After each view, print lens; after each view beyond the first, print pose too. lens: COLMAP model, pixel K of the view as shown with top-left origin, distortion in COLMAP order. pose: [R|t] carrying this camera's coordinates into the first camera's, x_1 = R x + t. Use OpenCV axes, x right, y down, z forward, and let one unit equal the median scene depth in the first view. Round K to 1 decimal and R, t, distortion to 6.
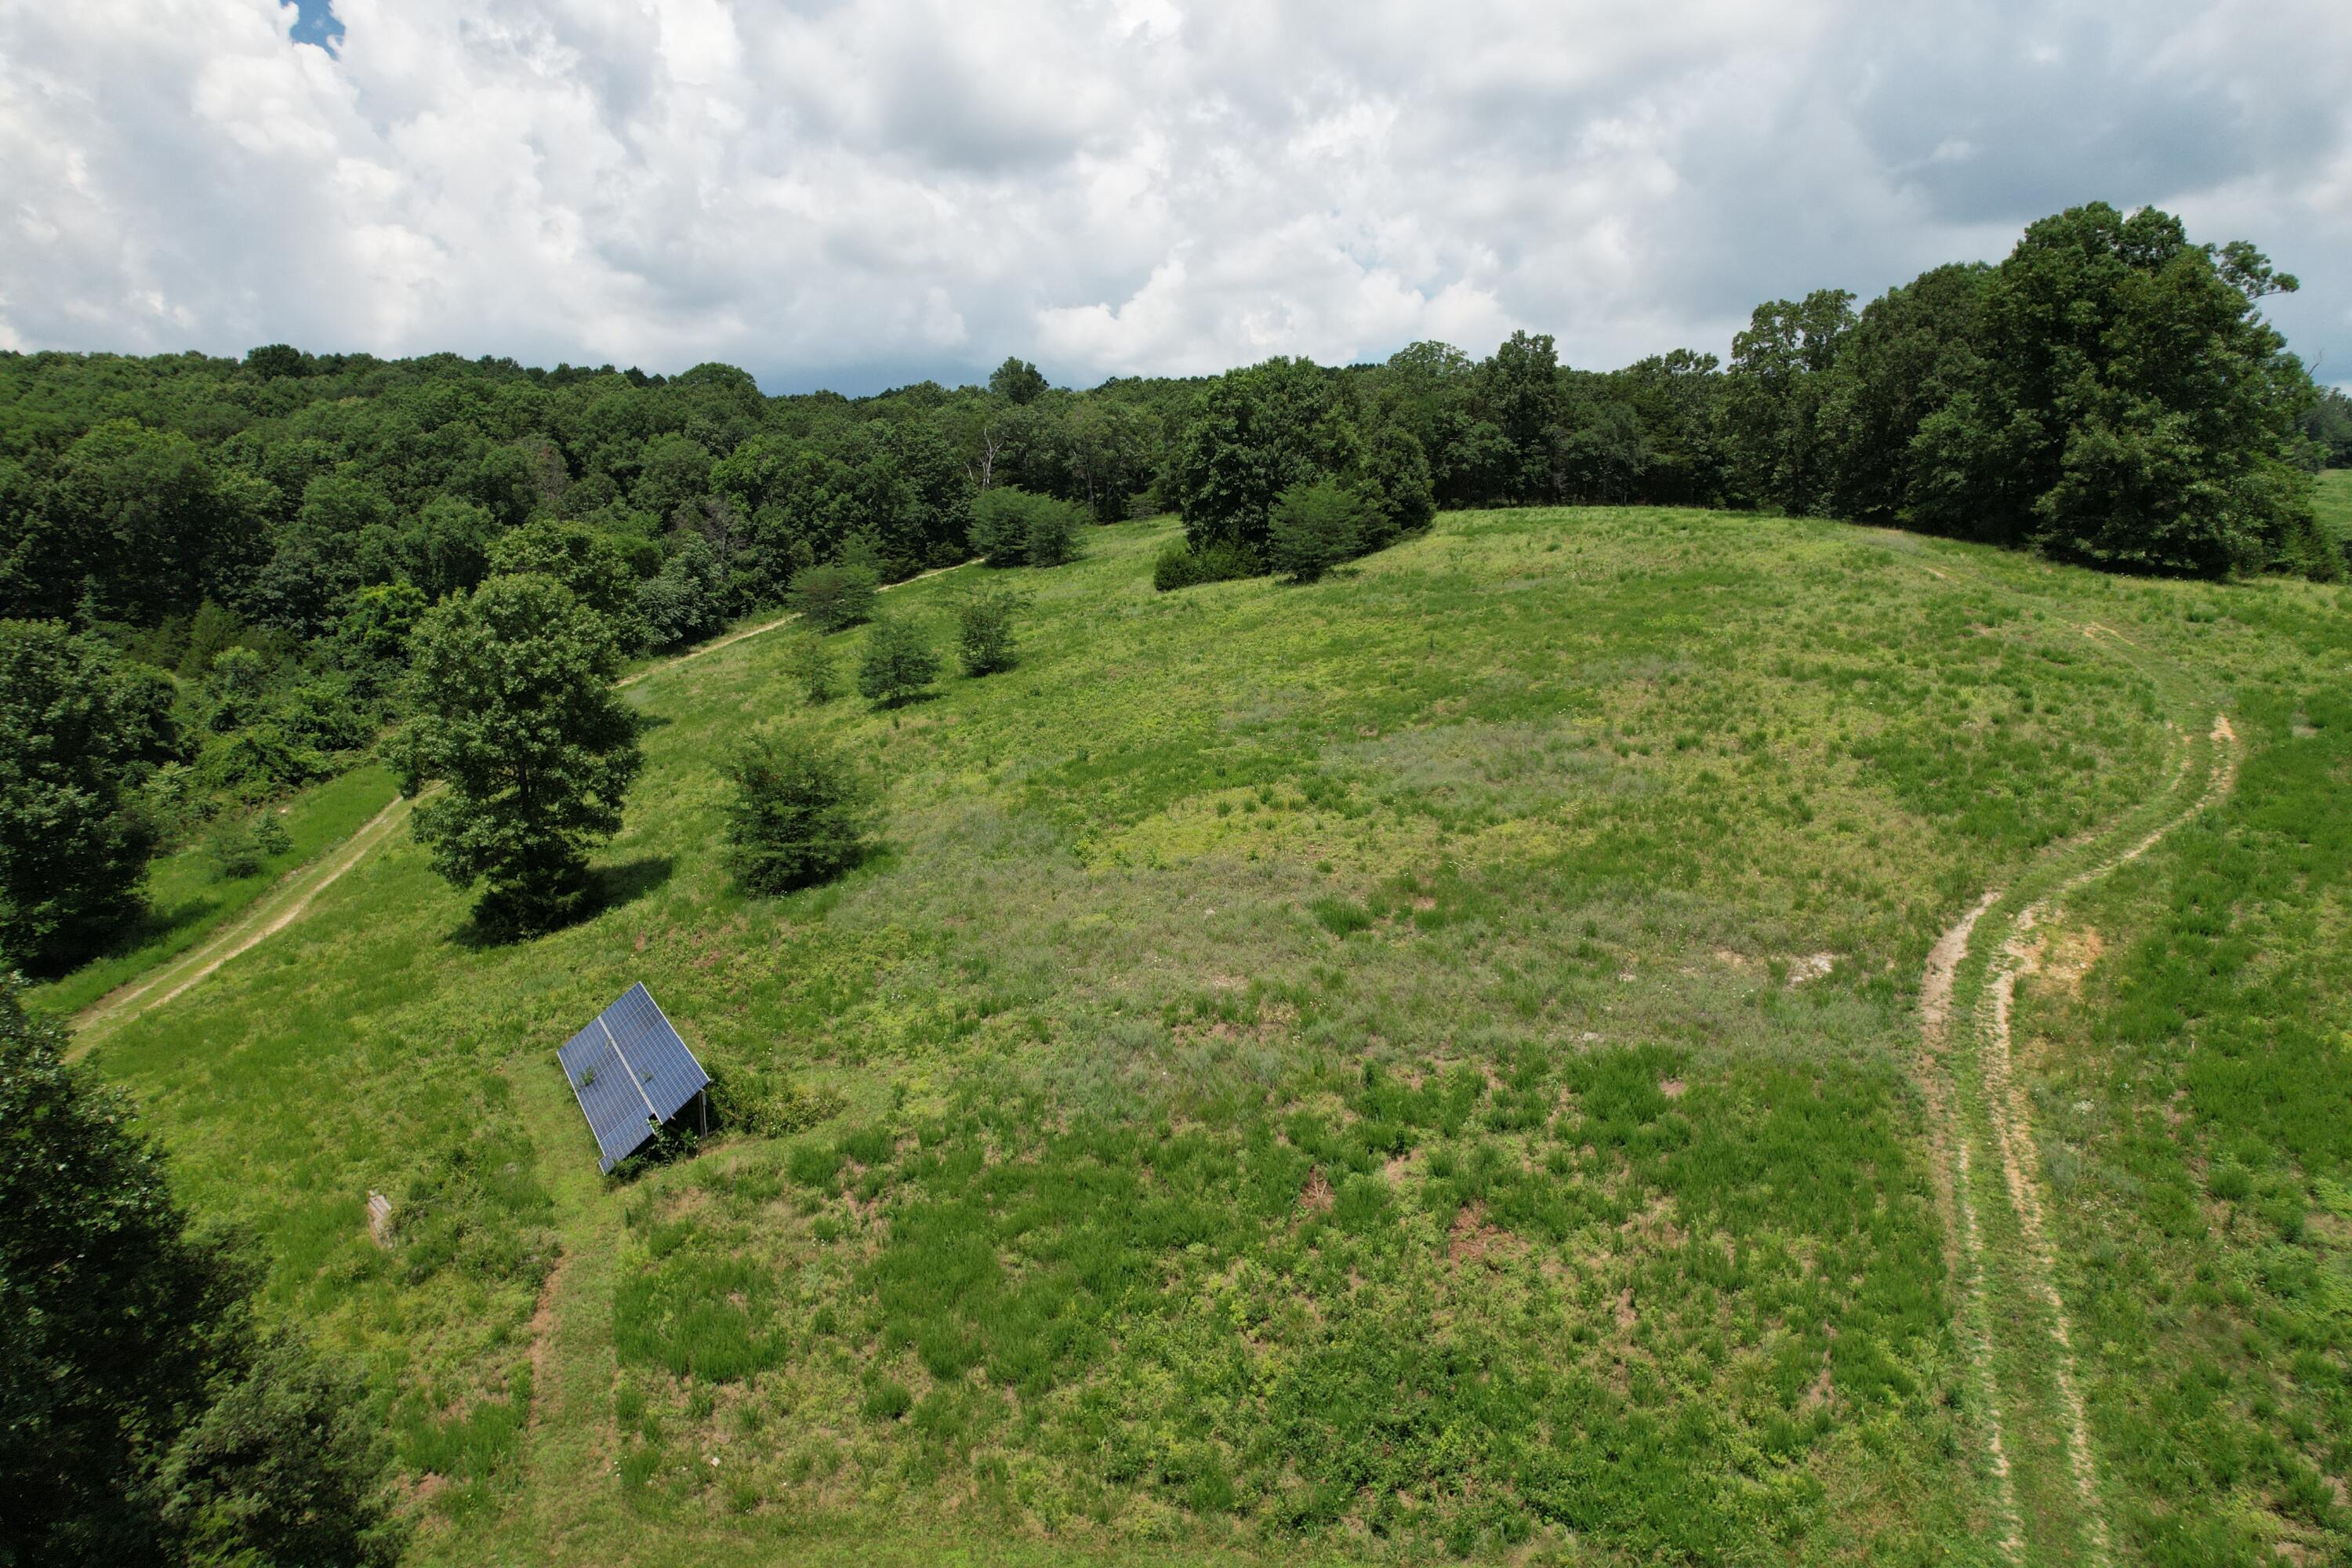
lens RADIAL K [[1483.3, 0, 1176.0], [0, 1483.3, 784.0], [0, 0, 1]] dist [-0.069220, 0.064168]
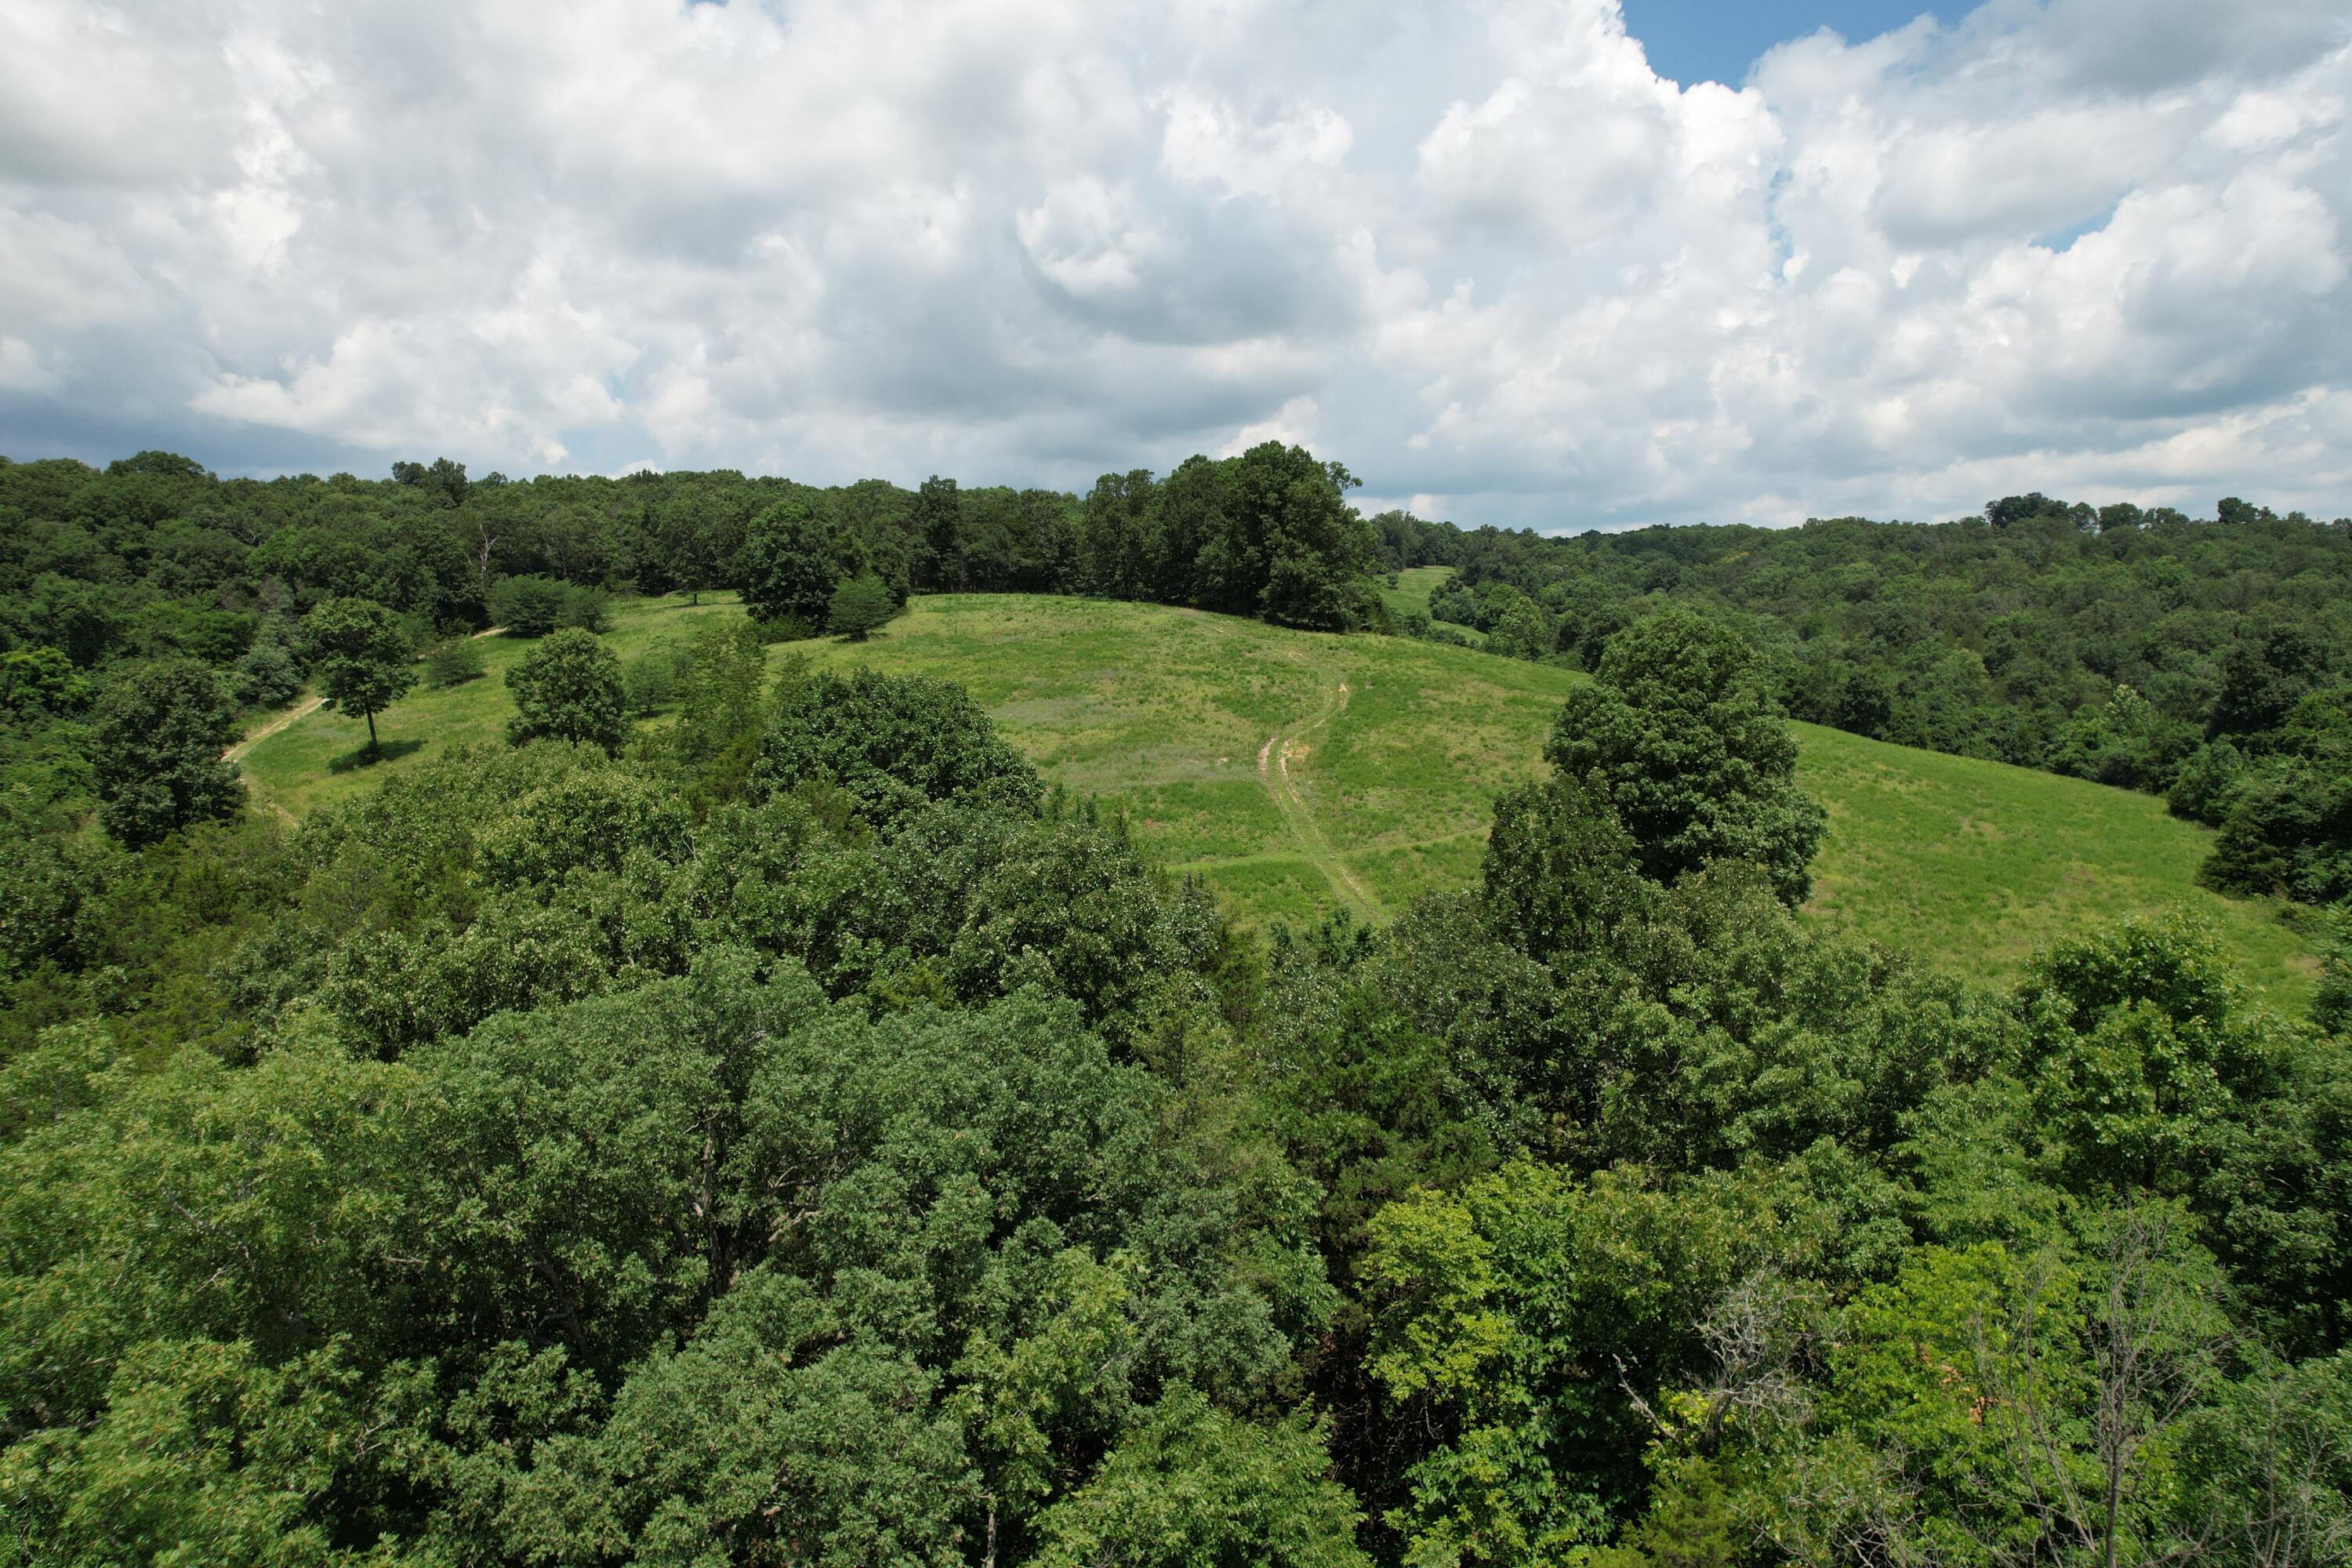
lens RADIAL K [[1483.3, 0, 1176.0], [0, 1483.3, 784.0], [0, 0, 1]] dist [-0.069220, 0.064168]
pose [[0.878908, -0.048957, 0.474472, -0.401164], [0.075278, 0.996490, -0.036625, 0.108127], [-0.471013, 0.067907, 0.879508, -0.585804]]
